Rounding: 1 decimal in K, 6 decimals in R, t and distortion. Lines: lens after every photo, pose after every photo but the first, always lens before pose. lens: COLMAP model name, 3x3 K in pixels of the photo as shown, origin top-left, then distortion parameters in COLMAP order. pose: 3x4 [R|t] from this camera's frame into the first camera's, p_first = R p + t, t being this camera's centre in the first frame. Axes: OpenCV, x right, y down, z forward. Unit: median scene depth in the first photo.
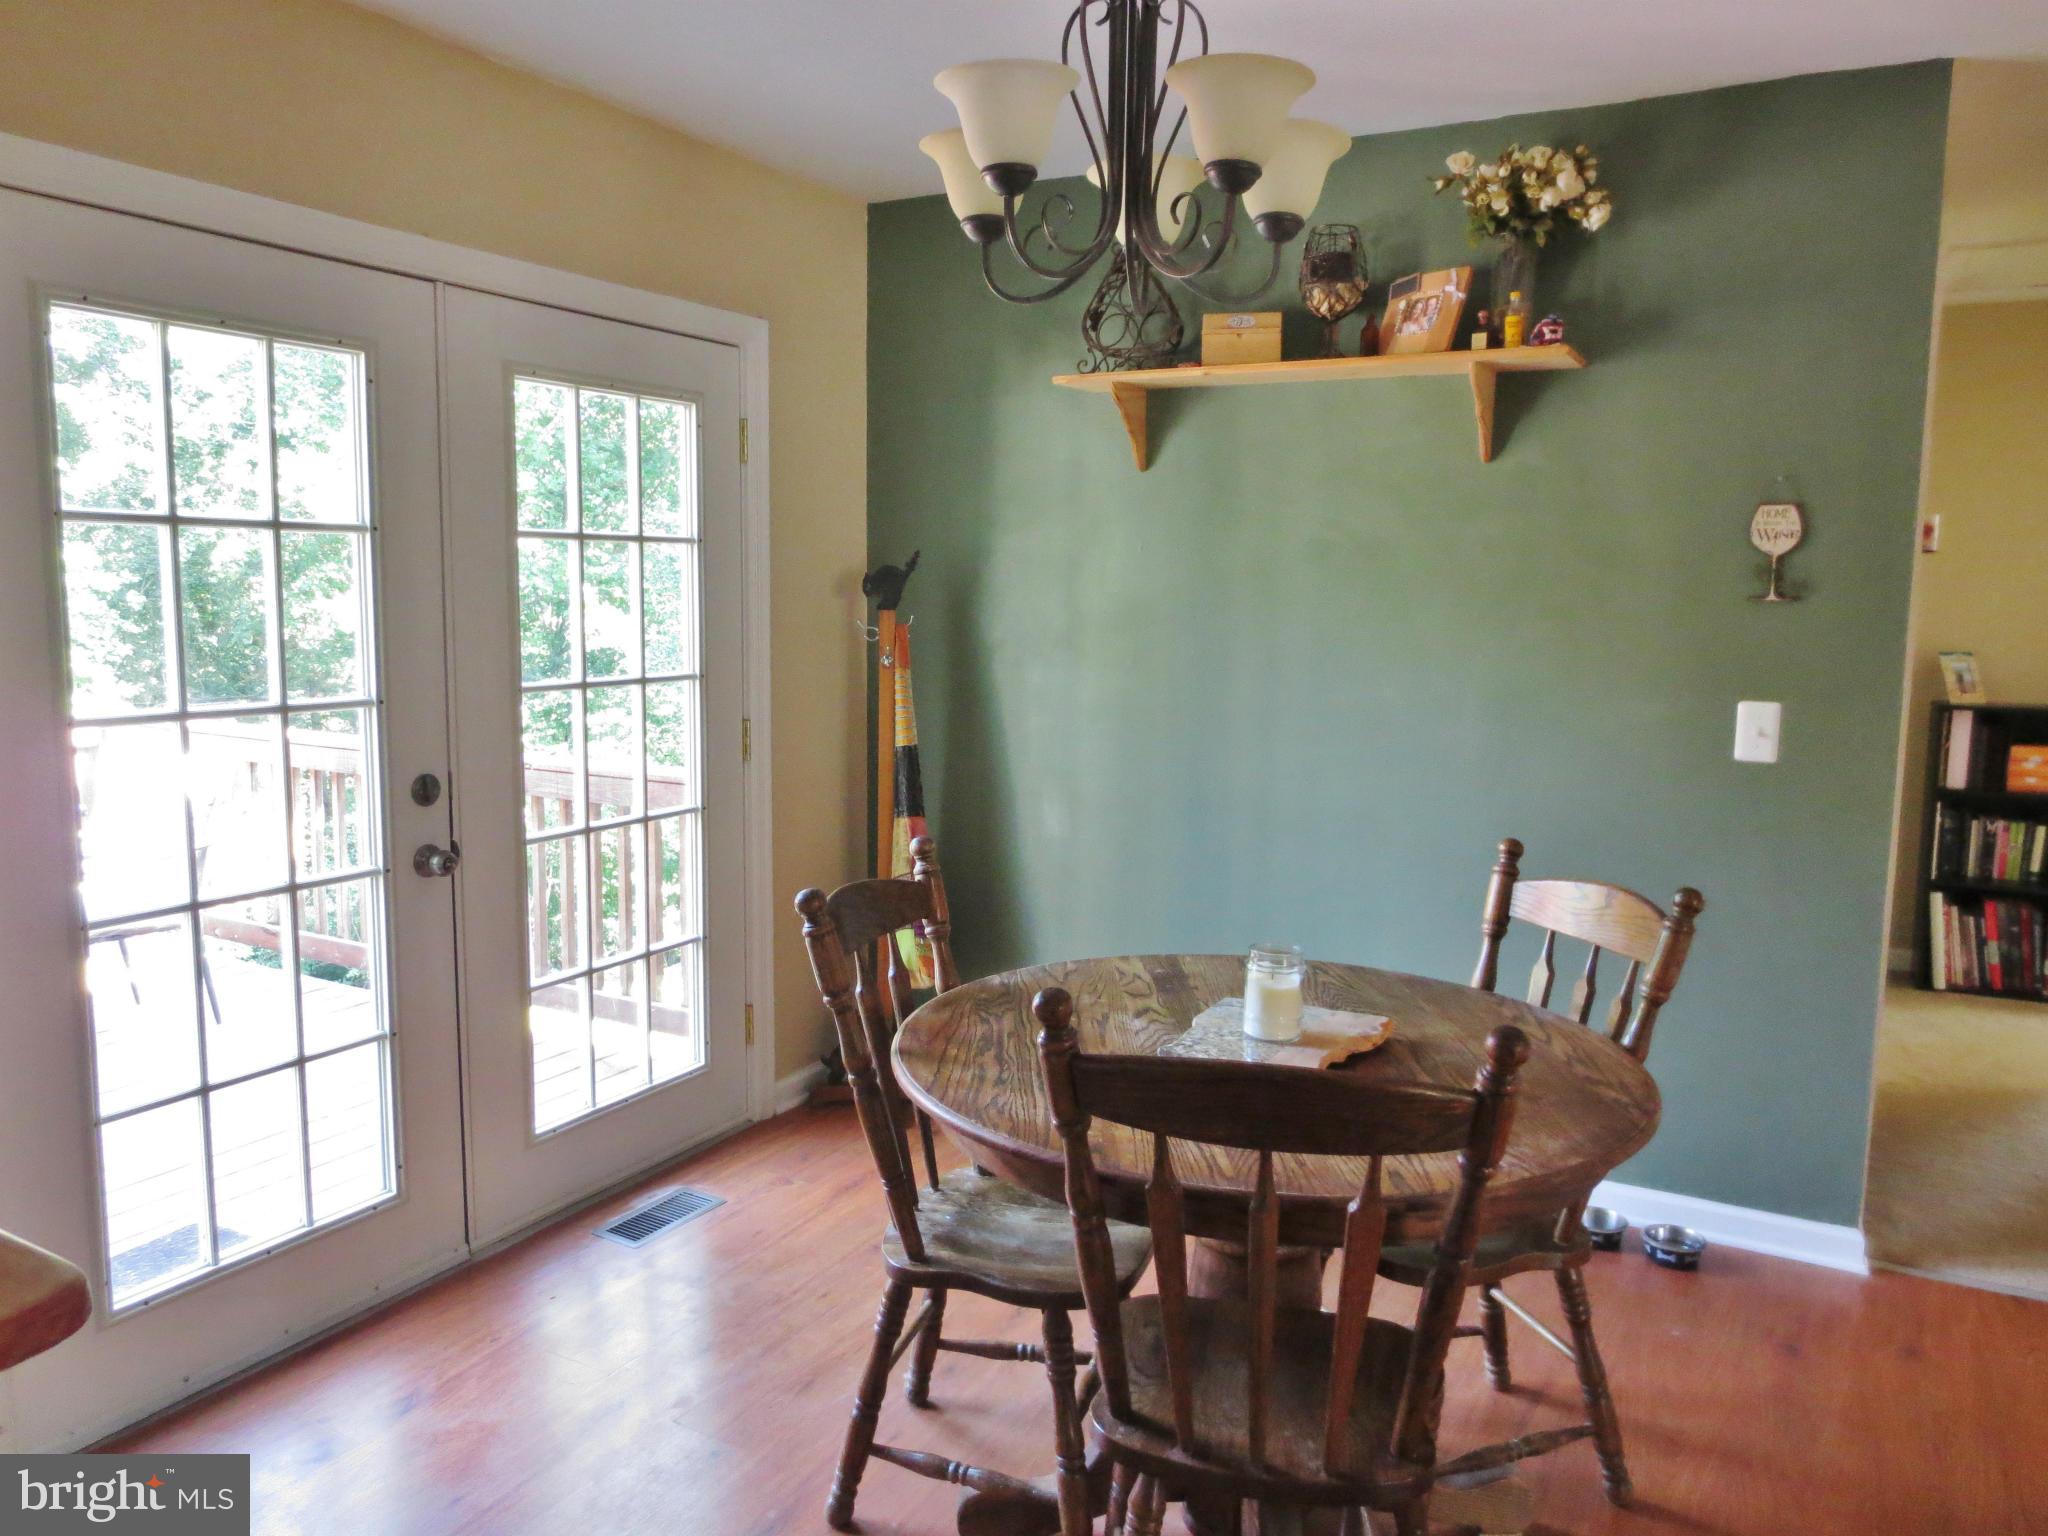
lens RADIAL K [[1455.2, 0, 1021.9], [0, 1455.2, 762.4], [0, 0, 1]] dist [-0.027459, 0.011707]
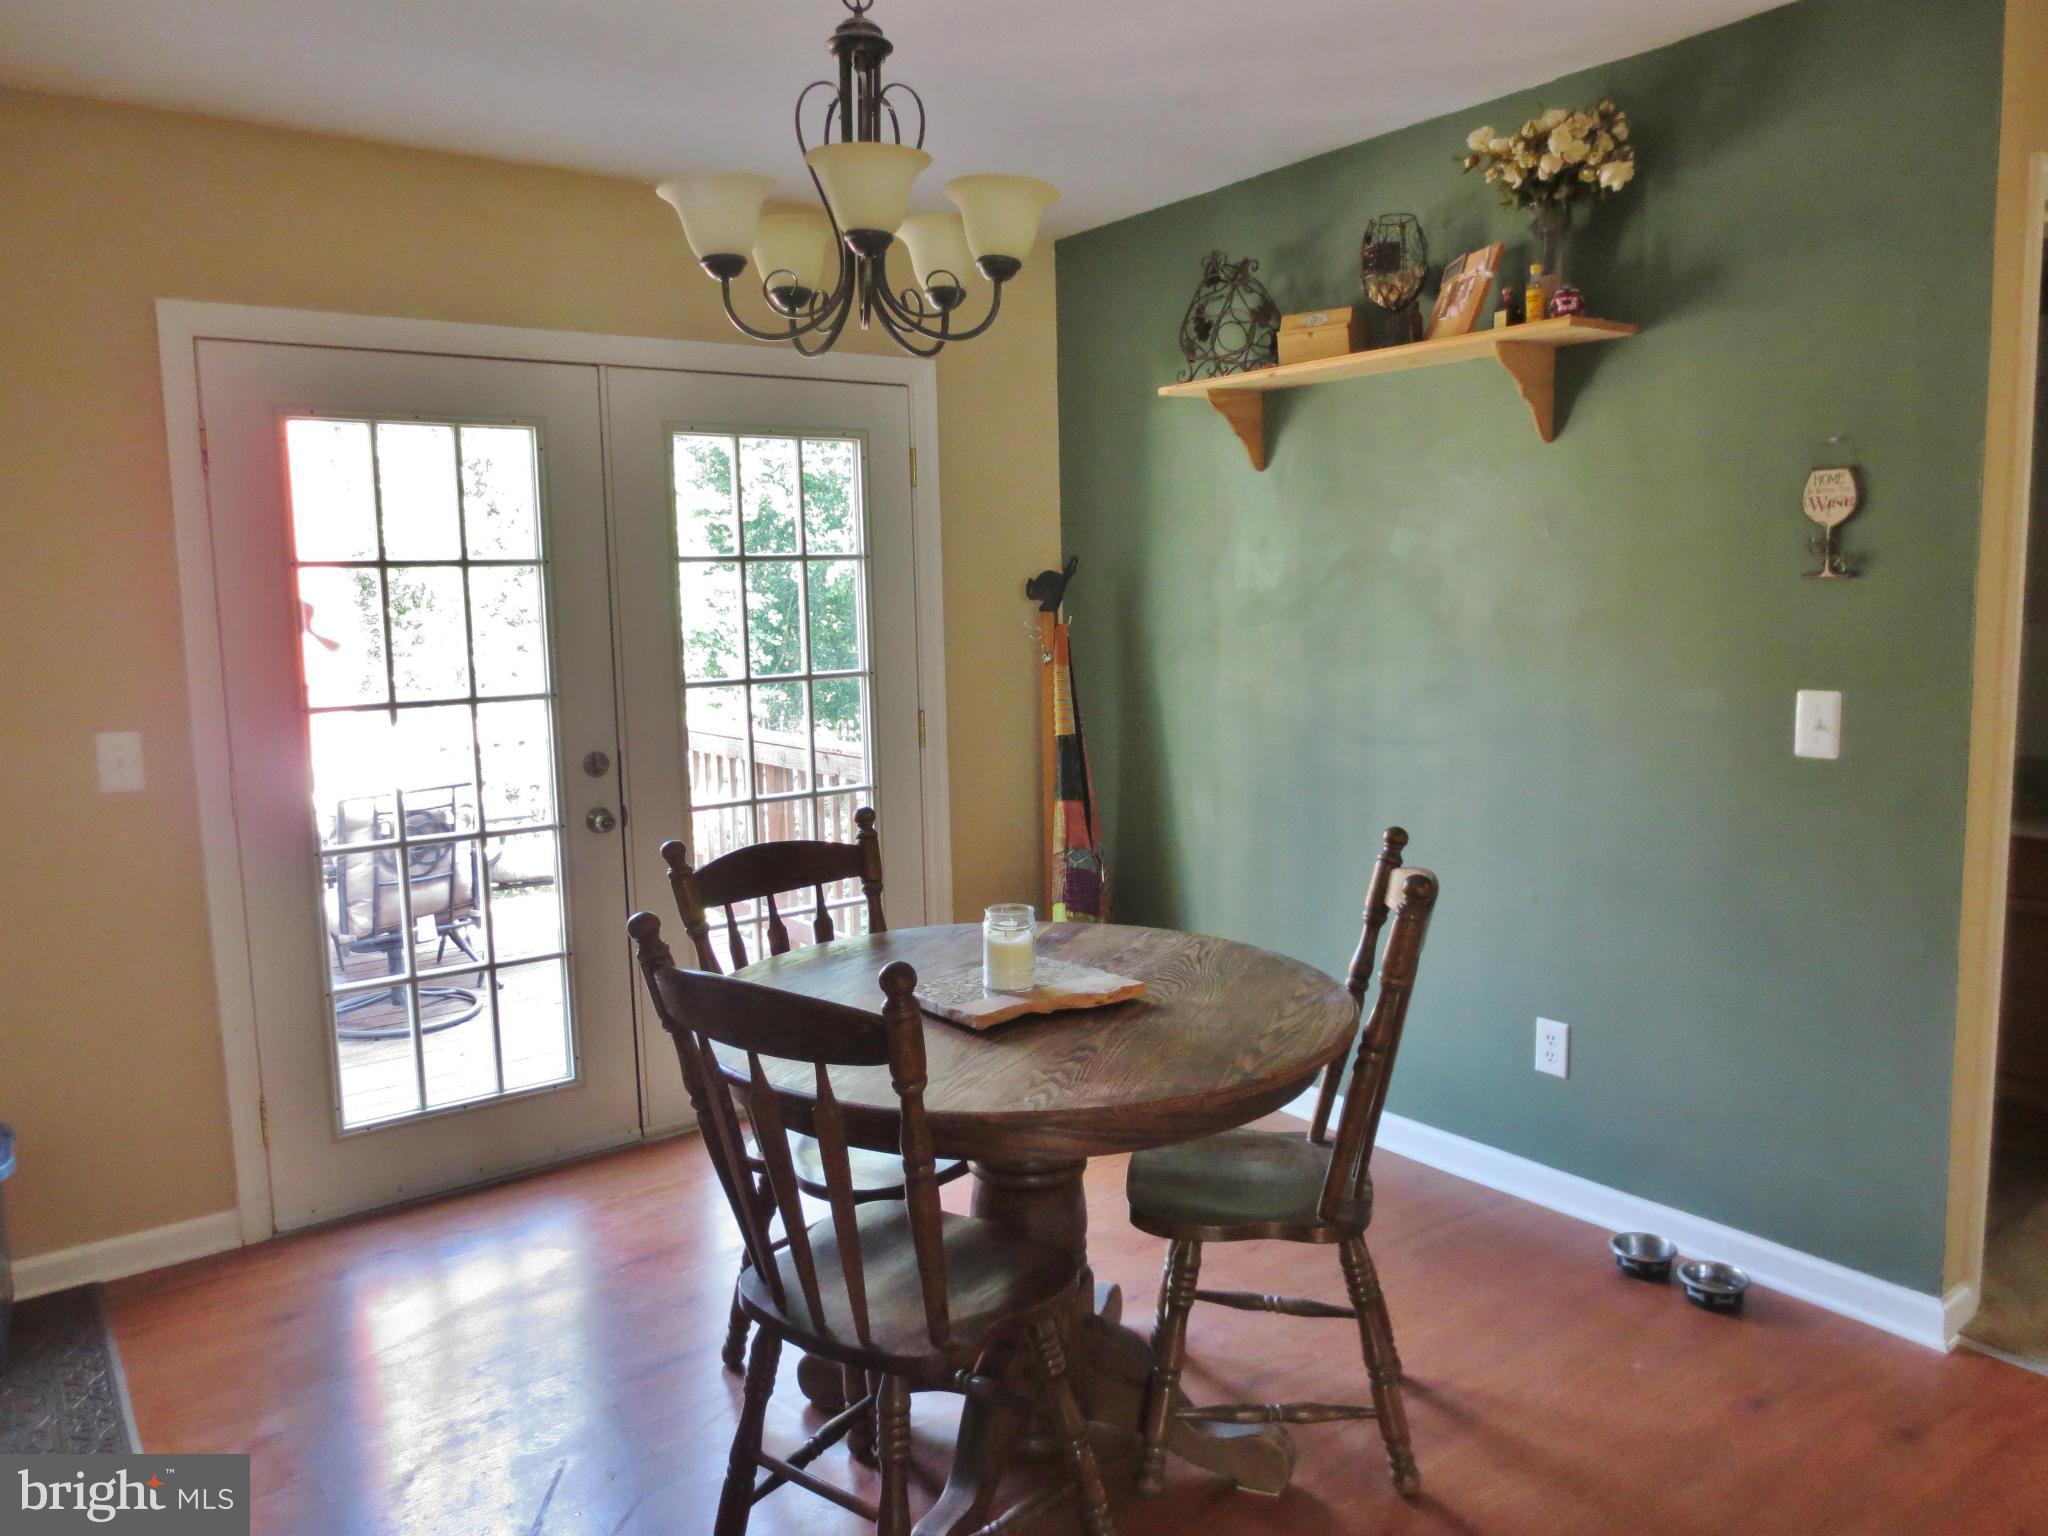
lens RADIAL K [[1455.2, 0, 1017.3], [0, 1455.2, 766.8], [0, 0, 1]] dist [-0.027459, 0.011707]
pose [[0.913482, 0.016521, -0.406543, 0.419844], [-0.015037, 0.999864, 0.006845, 0.006430], [0.406601, -0.000140, 0.913606, -0.016191]]
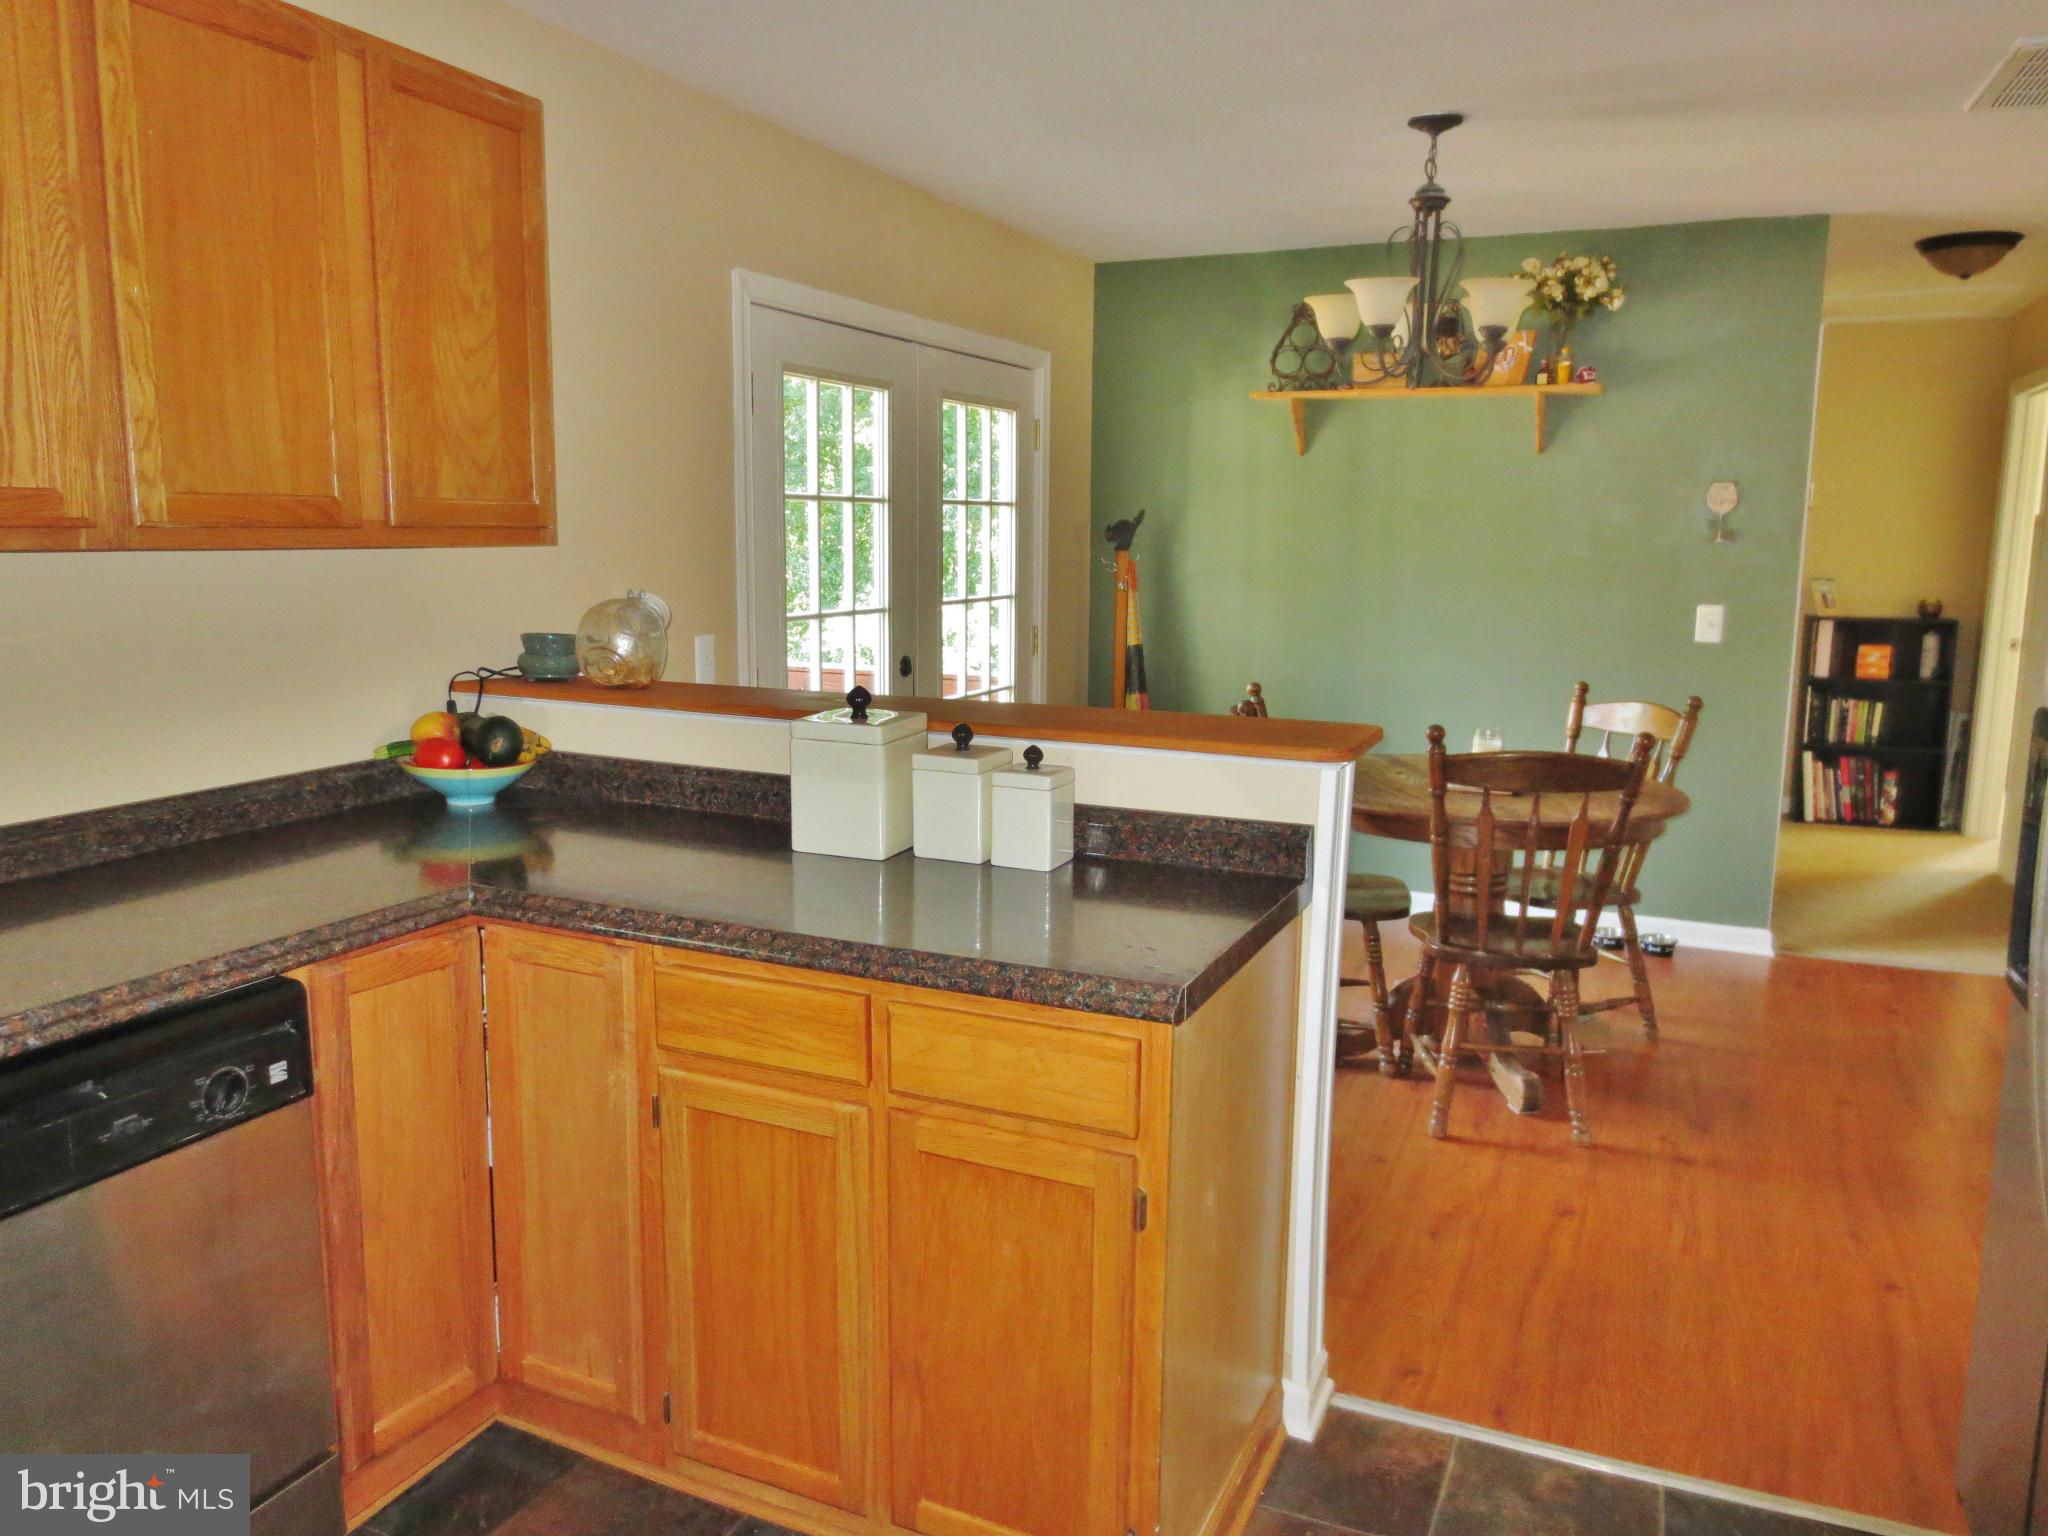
lens RADIAL K [[1455.2, 0, 1017.1], [0, 1455.2, 764.7], [0, 0, 1]] dist [-0.027459, 0.011707]
pose [[0.997145, -0.015858, 0.073824, -0.383890], [0.012964, 0.999135, 0.039517, 0.062001], [-0.074387, -0.038447, 0.996488, -0.558236]]
